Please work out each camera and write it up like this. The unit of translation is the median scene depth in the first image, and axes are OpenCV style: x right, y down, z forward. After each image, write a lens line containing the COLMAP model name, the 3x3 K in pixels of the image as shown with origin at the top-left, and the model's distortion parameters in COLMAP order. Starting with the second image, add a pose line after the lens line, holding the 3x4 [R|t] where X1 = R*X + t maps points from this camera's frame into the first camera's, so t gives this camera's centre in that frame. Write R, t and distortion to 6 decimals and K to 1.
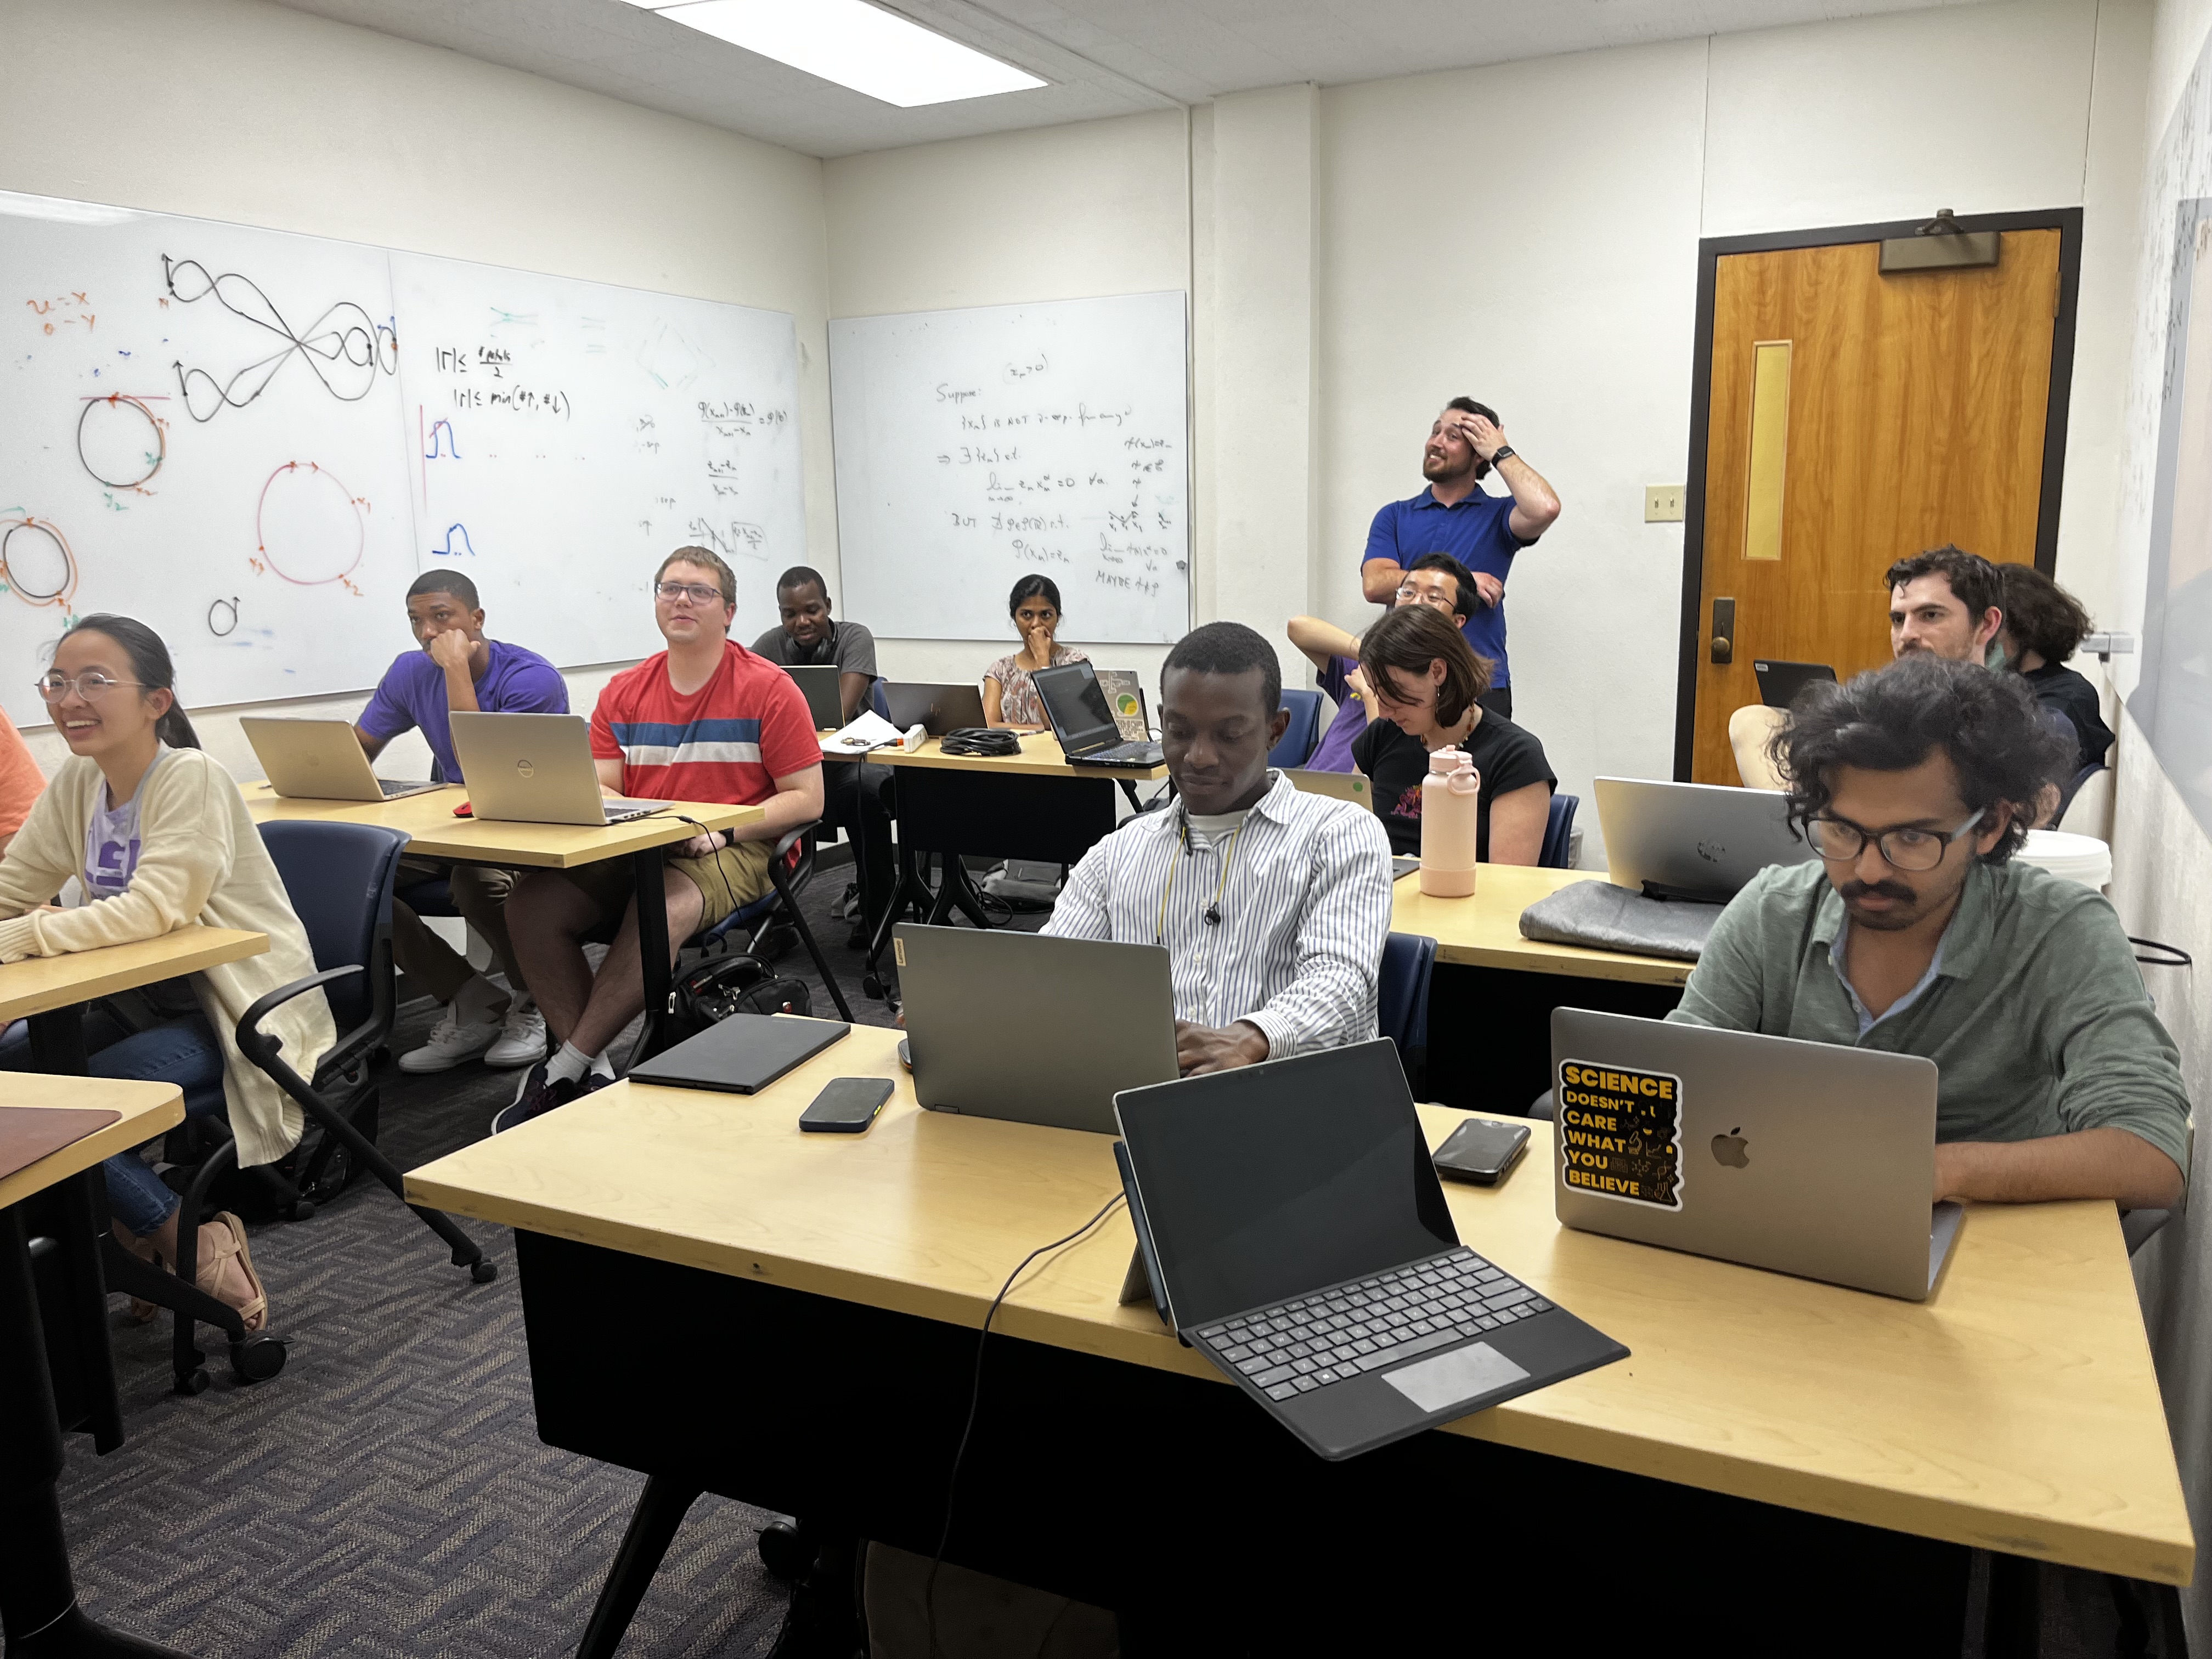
lens RADIAL K [[1637.0, 0, 1109.8], [0, 1637.0, 821.3], [0, 0, 1]] dist [0.104528, -0.149292]
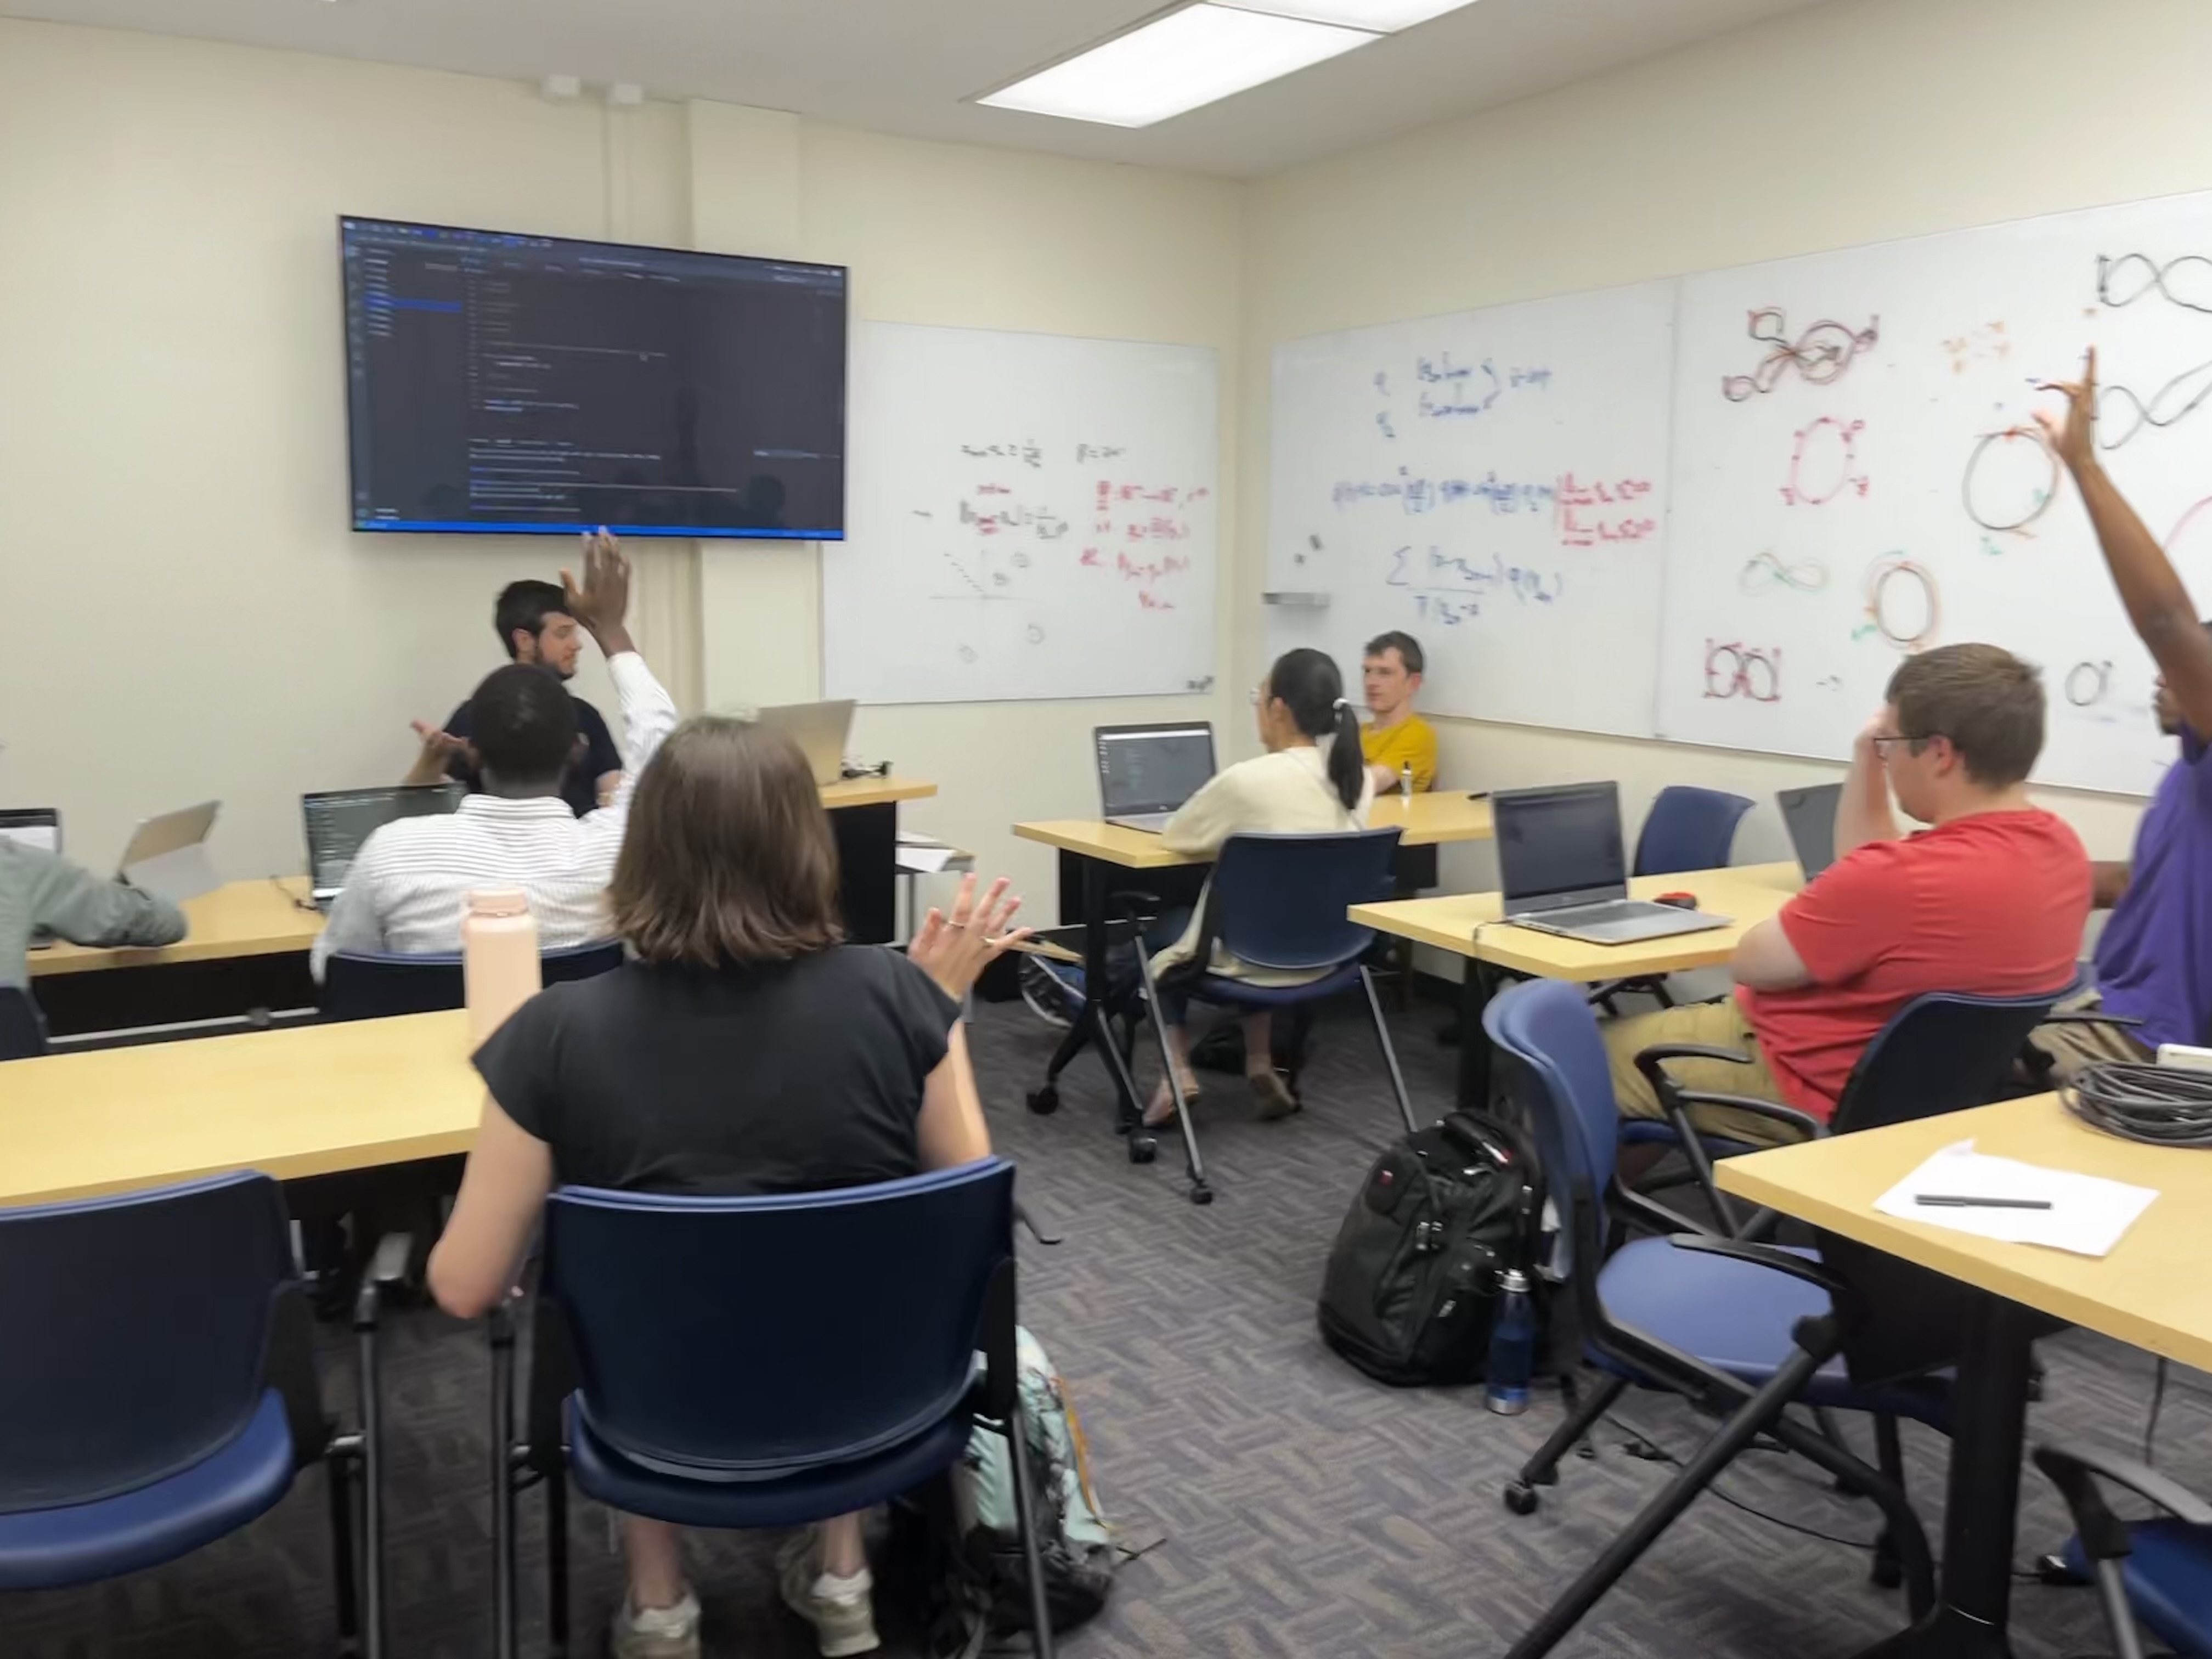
lens RADIAL K [[1637.0, 0, 1109.8], [0, 1637.0, 821.3], [0, 0, 1]] dist [0.104528, -0.149292]
pose [[-0.489214, 0.142751, -0.860402, 0.474842], [-0.157617, 0.955800, 0.248198, -0.206490], [0.857803, 0.257036, -0.445091, 1.075329]]
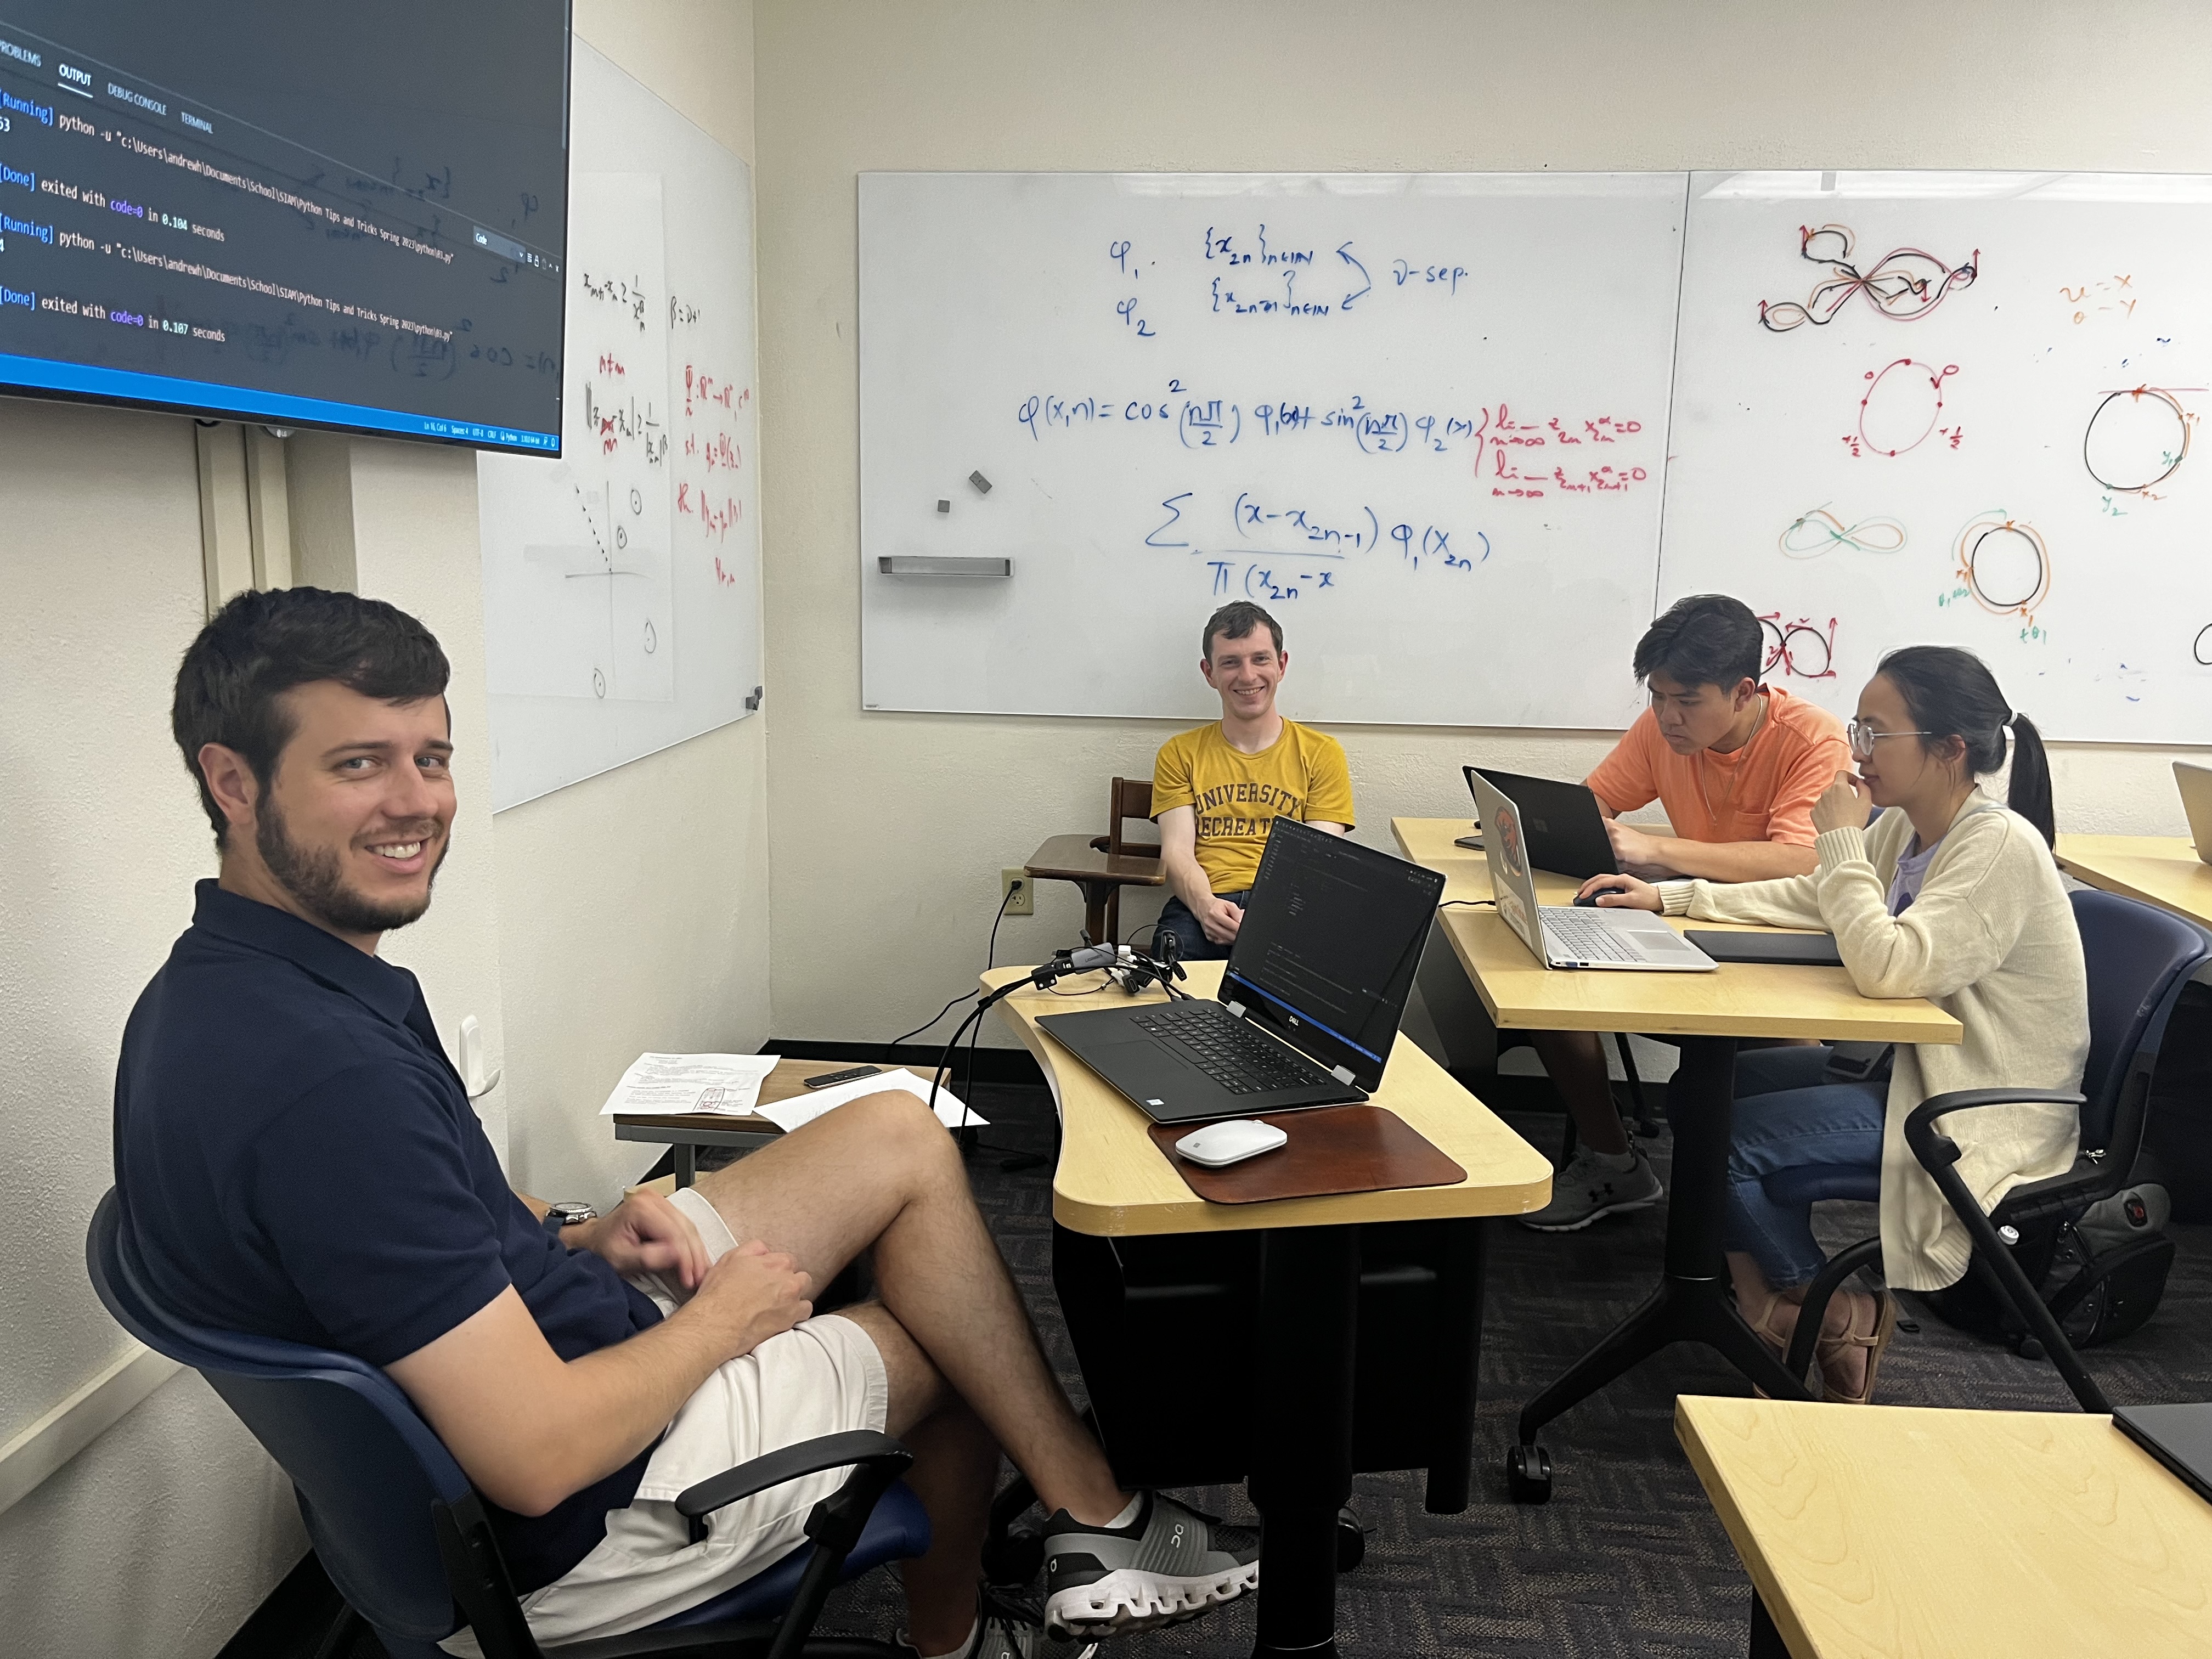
lens RADIAL K [[1637.0, 0, 1109.8], [0, 1637.0, 821.3], [0, 0, 1]] dist [0.104528, -0.149292]
pose [[0.378290, 0.181403, -0.907739, 0.047329], [-0.183921, 0.975790, 0.118355, -0.034079], [0.907232, 0.122180, 0.402495, 0.173913]]
